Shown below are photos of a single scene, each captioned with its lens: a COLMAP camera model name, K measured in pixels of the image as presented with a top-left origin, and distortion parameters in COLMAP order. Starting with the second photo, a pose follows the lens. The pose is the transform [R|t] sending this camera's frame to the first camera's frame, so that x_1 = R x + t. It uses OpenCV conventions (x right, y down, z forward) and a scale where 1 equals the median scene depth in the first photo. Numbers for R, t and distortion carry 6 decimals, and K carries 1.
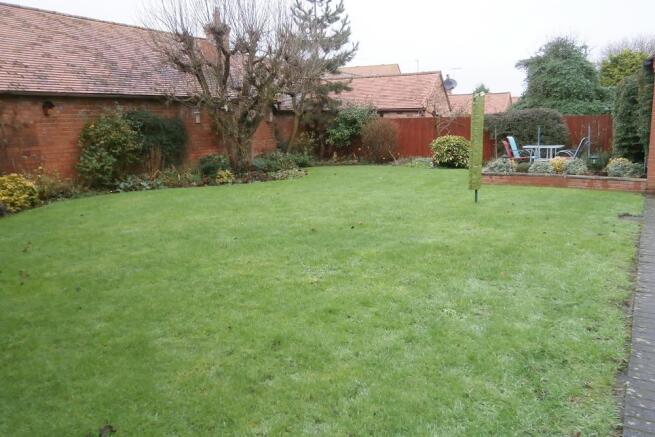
lens RADIAL K [[517.1, 0, 313.3], [0, 517.1, 196.7], [0, 0, 1]] dist [-0.073793, 0.084821]
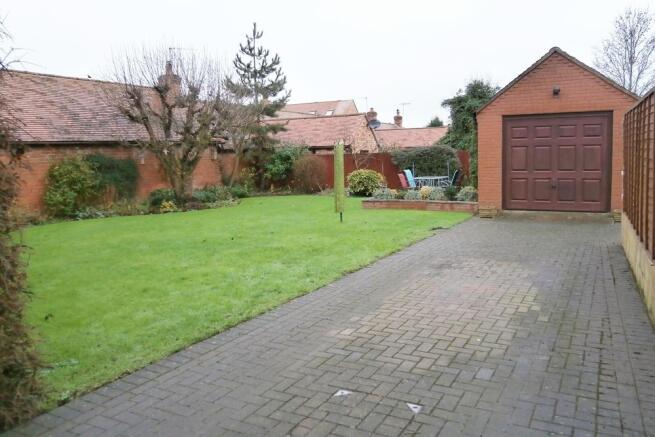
lens RADIAL K [[517.1, 0, 313.3], [0, 517.1, 196.7], [0, 0, 1]] dist [-0.073793, 0.084821]
pose [[0.998700, -0.015896, 0.048441, 0.102540], [0.018667, 0.998182, -0.057305, 0.012434], [-0.047443, 0.058134, 0.997181, -0.208197]]
